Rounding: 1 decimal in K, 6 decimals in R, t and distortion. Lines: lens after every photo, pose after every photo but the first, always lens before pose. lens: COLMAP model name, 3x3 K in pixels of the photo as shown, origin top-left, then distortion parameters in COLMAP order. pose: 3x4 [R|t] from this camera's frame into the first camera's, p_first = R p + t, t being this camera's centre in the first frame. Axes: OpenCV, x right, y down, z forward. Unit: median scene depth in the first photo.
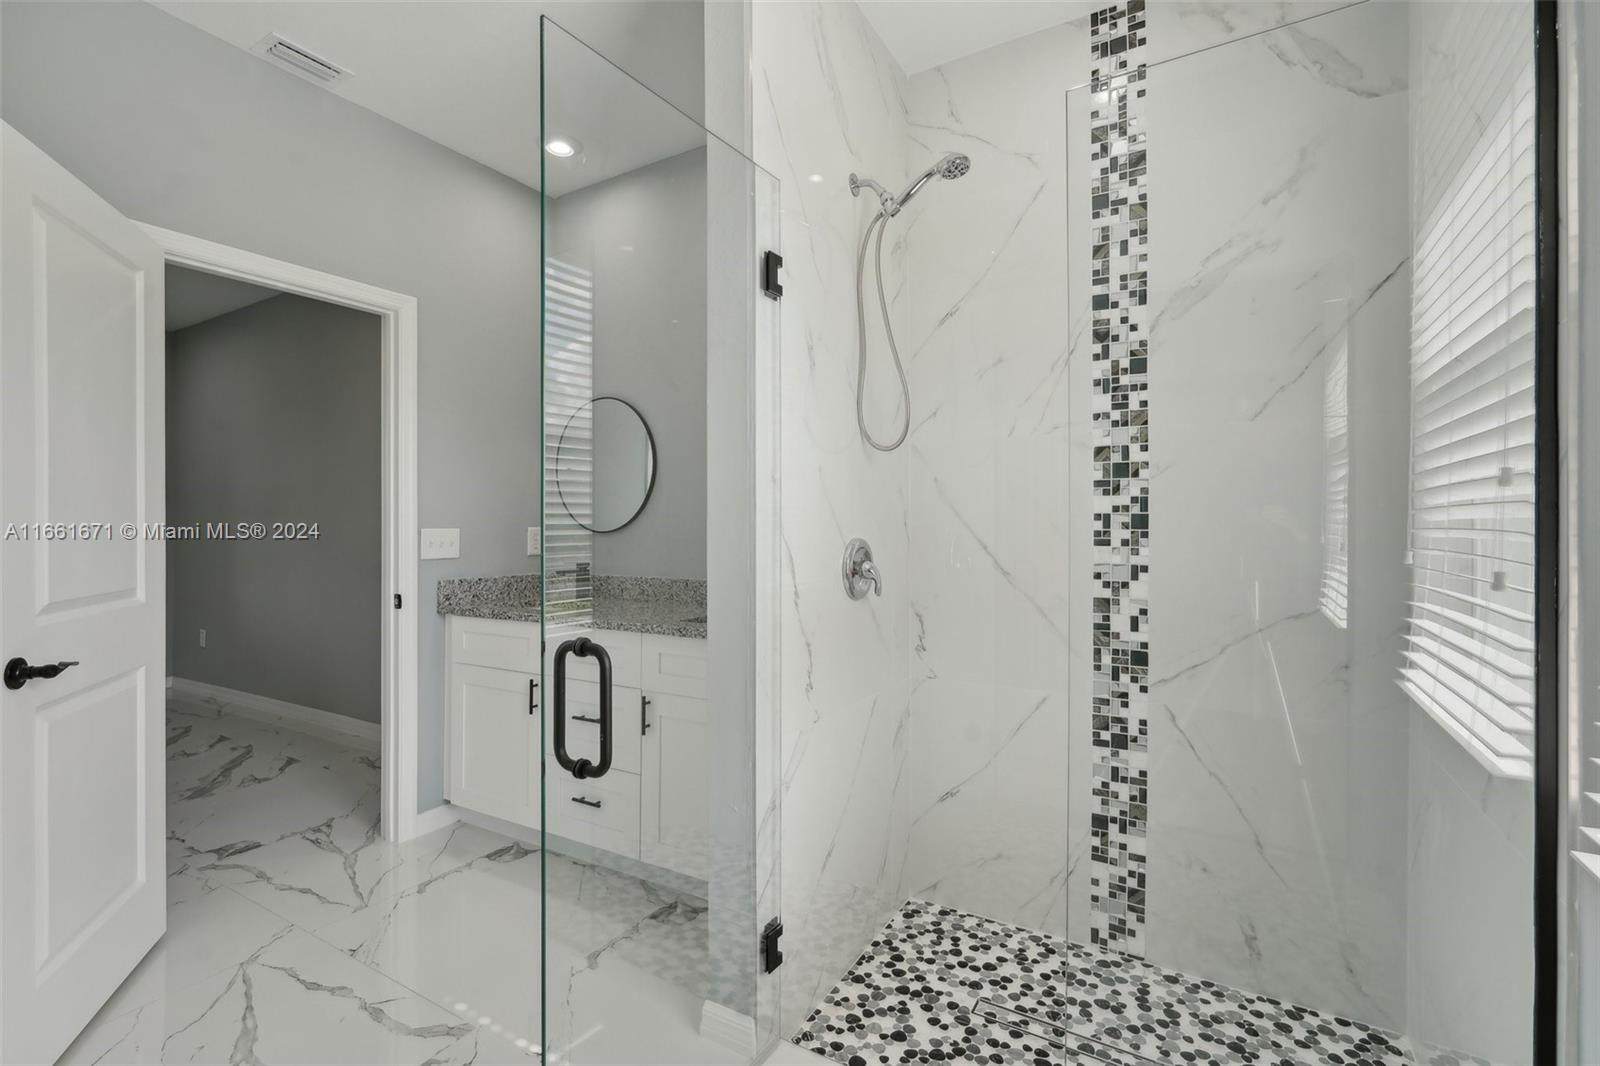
lens RADIAL K [[730.2, 0, 806.1], [0, 730.2, 502.8], [0, 0, 1]] dist [-0.011289, 0.004689]
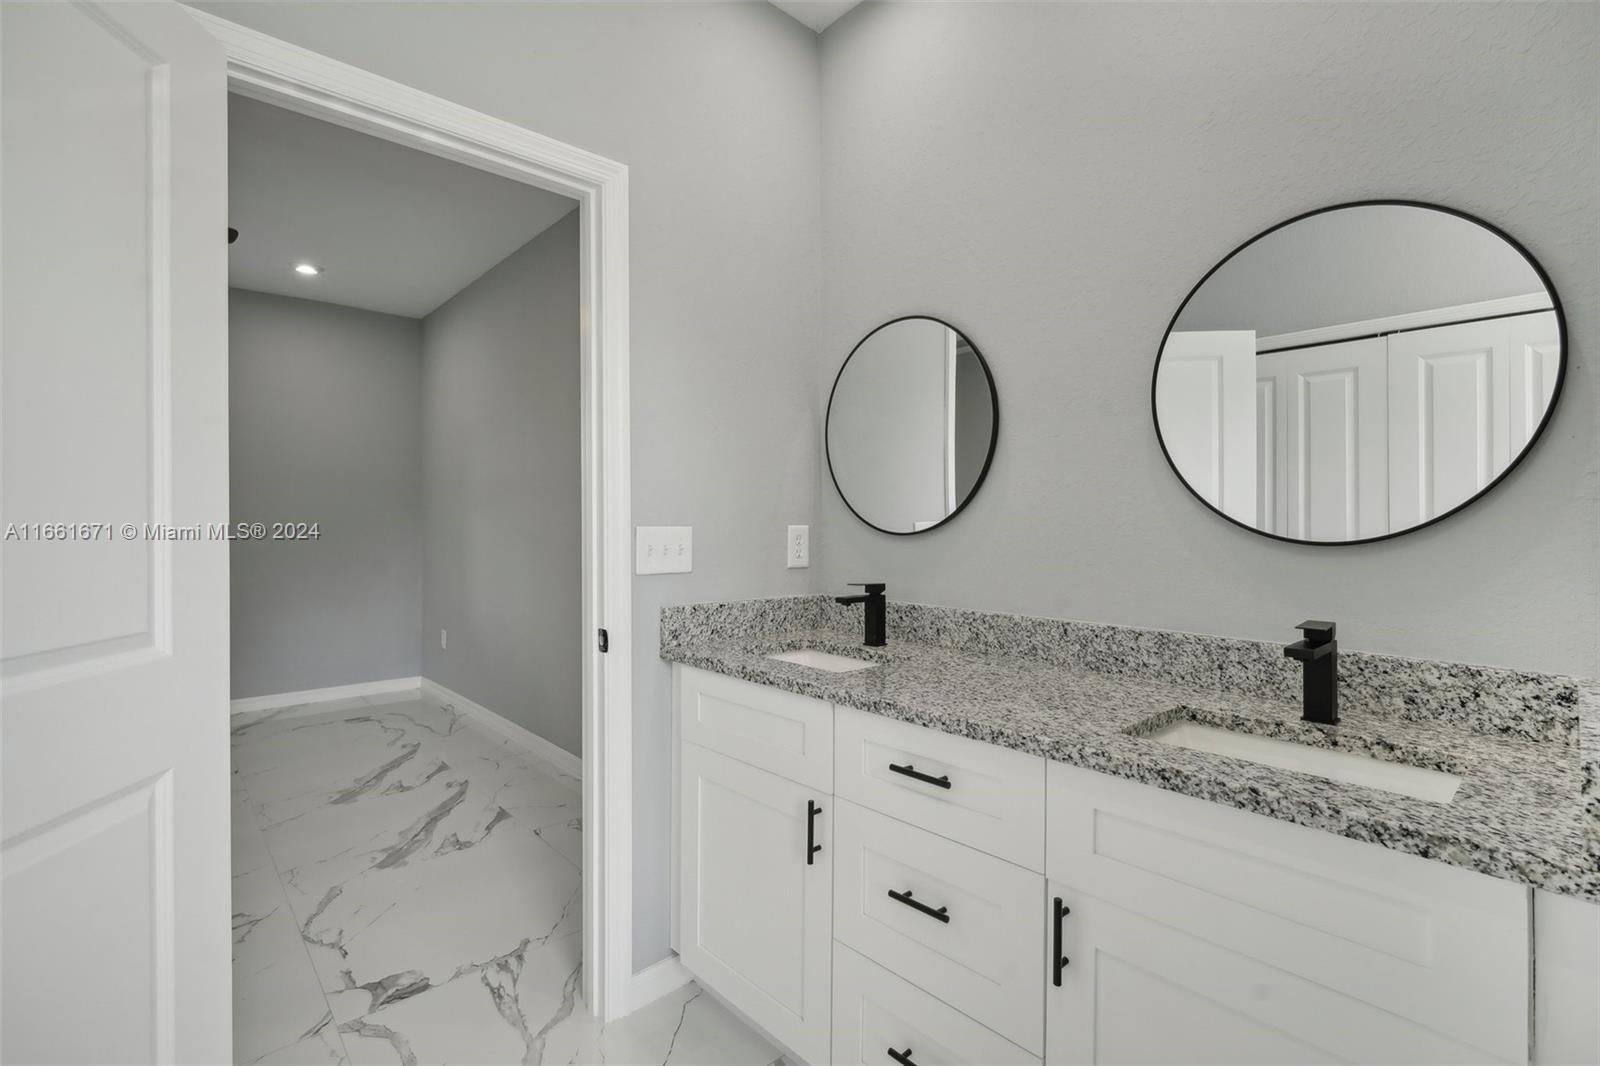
lens RADIAL K [[730.2, 0, 799.2], [0, 730.2, 524.6], [0, 0, 1]] dist [-0.011289, 0.004689]
pose [[0.954140, 0.009096, -0.299223, -0.201812], [0.000567, 0.999482, 0.032190, 0.013392], [0.299361, -0.030883, 0.953640, 0.433705]]
